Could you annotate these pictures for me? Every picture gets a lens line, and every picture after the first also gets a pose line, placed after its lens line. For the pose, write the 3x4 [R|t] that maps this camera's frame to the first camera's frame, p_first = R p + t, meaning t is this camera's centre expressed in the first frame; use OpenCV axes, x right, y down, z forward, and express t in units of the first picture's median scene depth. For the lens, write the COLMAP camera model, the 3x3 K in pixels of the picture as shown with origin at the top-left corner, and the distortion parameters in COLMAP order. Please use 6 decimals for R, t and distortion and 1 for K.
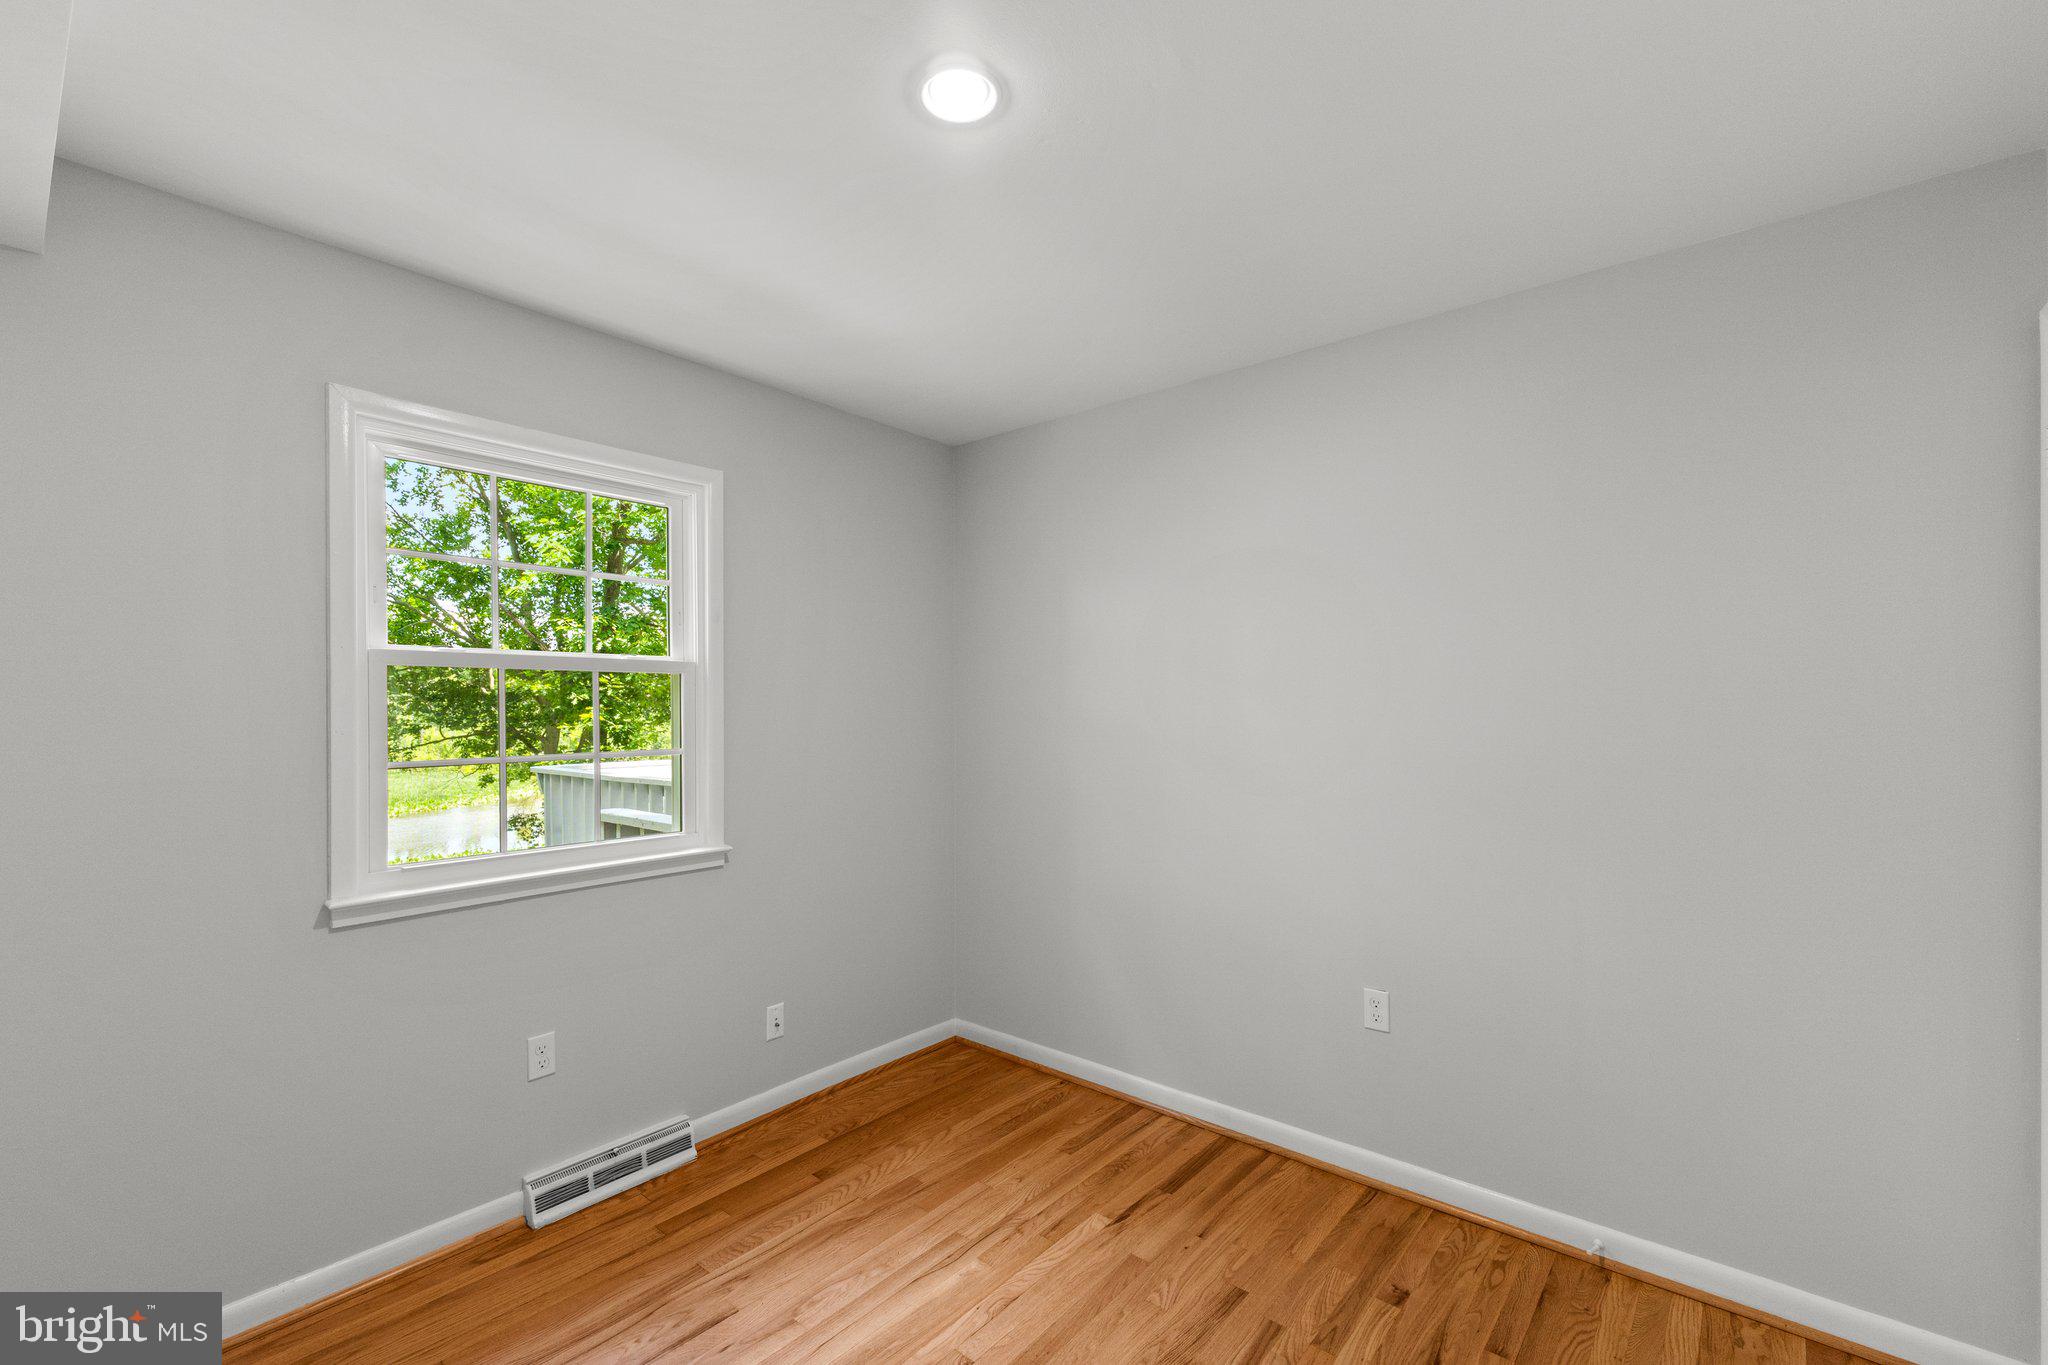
lens RADIAL K [[871.2, 0, 1026.9], [0, 871.2, 692.5], [0, 0, 1]] dist [0.003891, 0.000403]
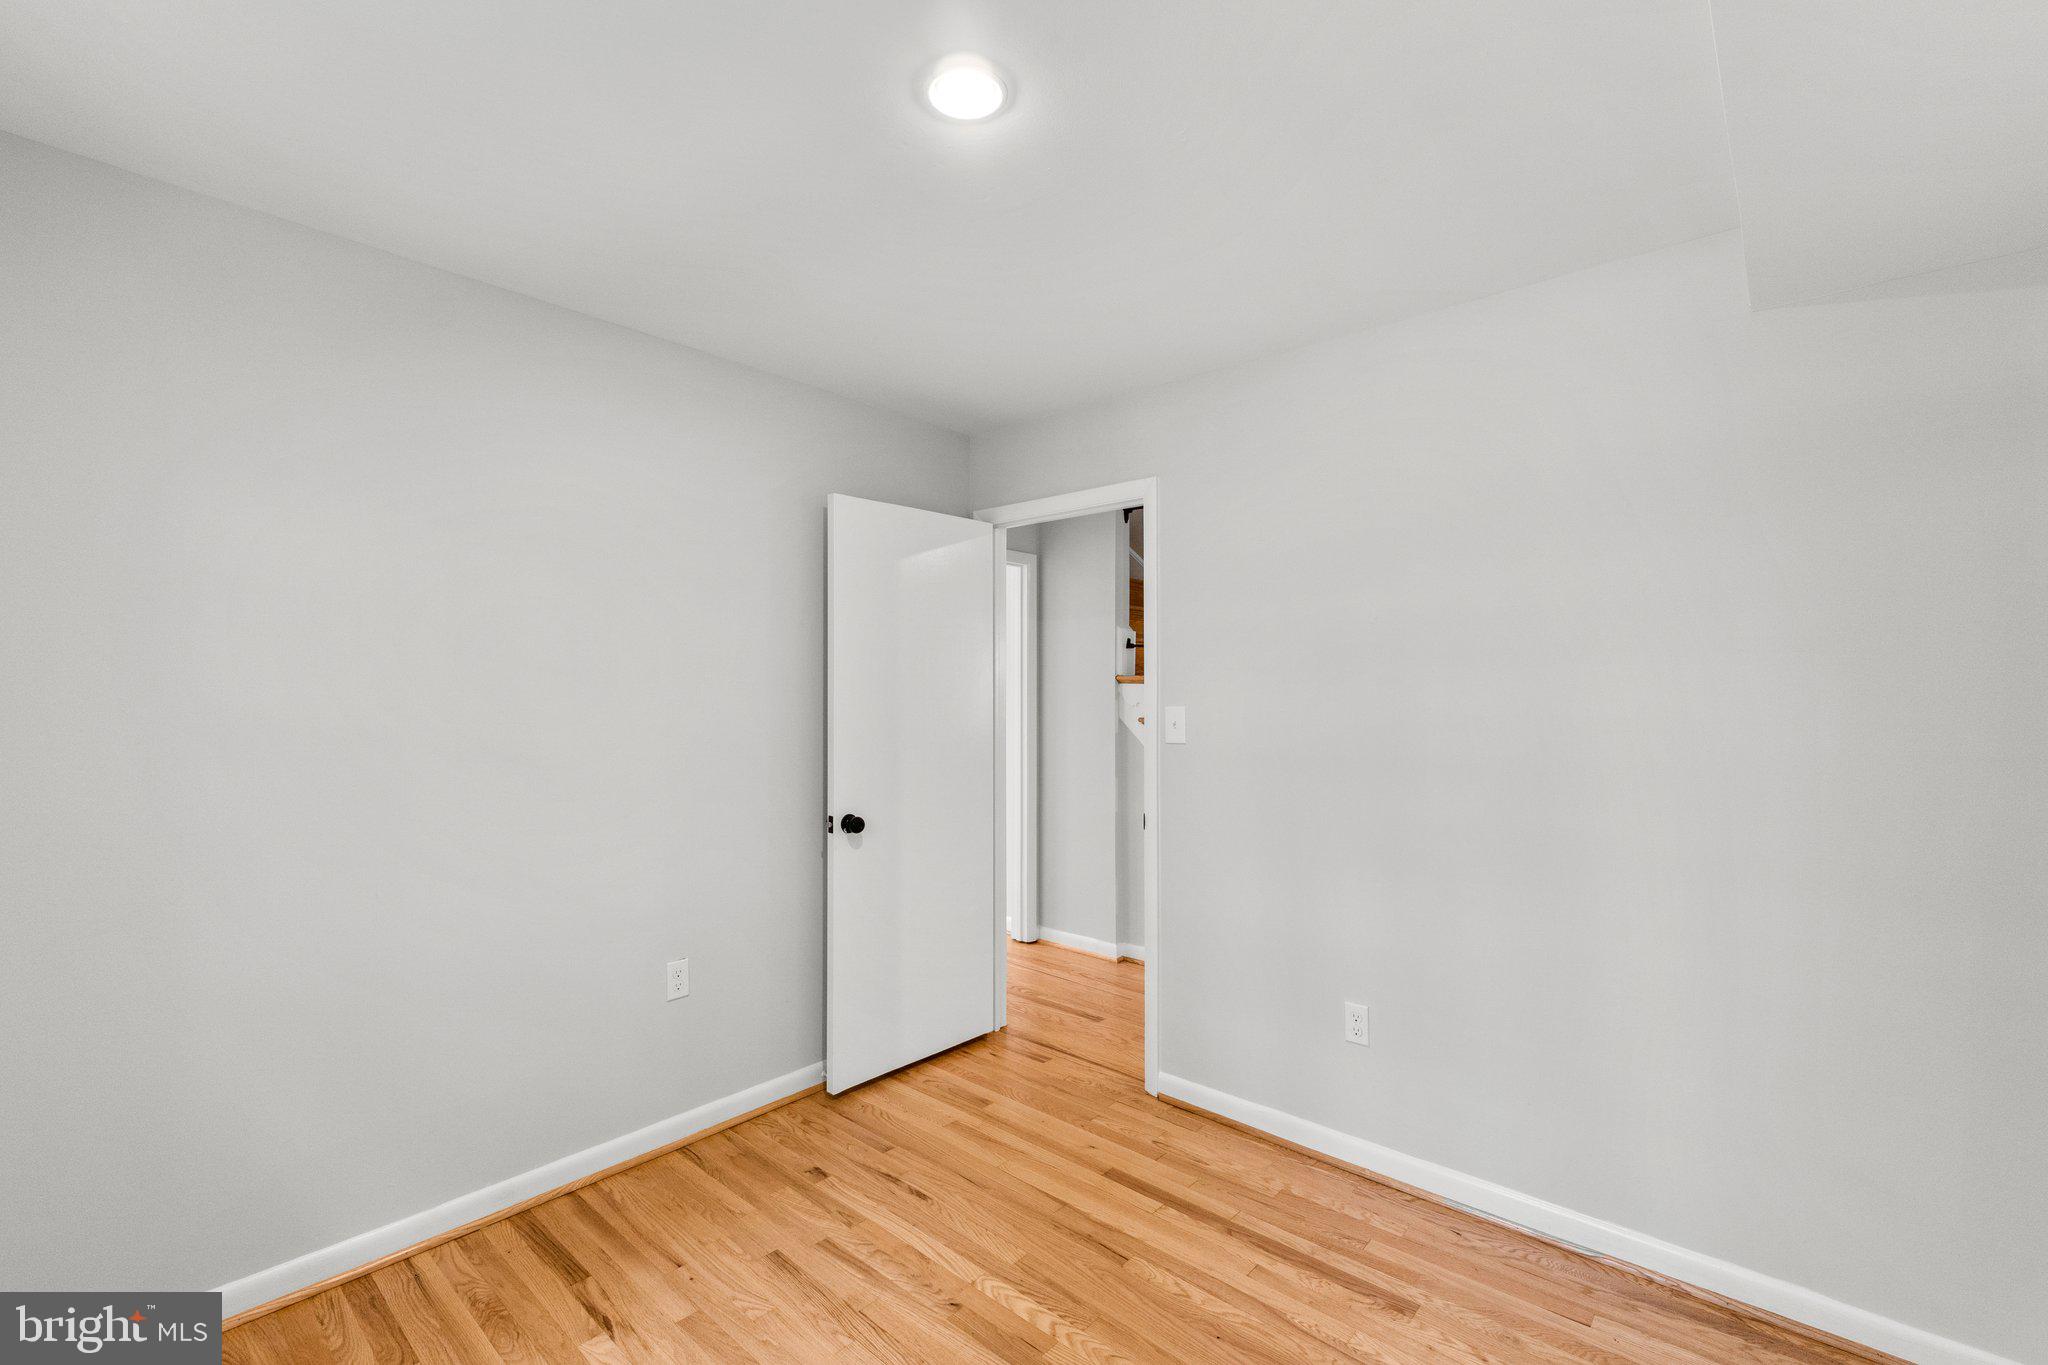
lens RADIAL K [[871.2, 0, 1025.9], [0, 871.2, 687.6], [0, 0, 1]] dist [0.003891, 0.000403]
pose [[0.028835, 0.009386, 0.999540, -0.692596], [-0.014379, 0.999856, -0.008974, 0.014856], [-0.999481, -0.014113, 0.028966, 0.594206]]
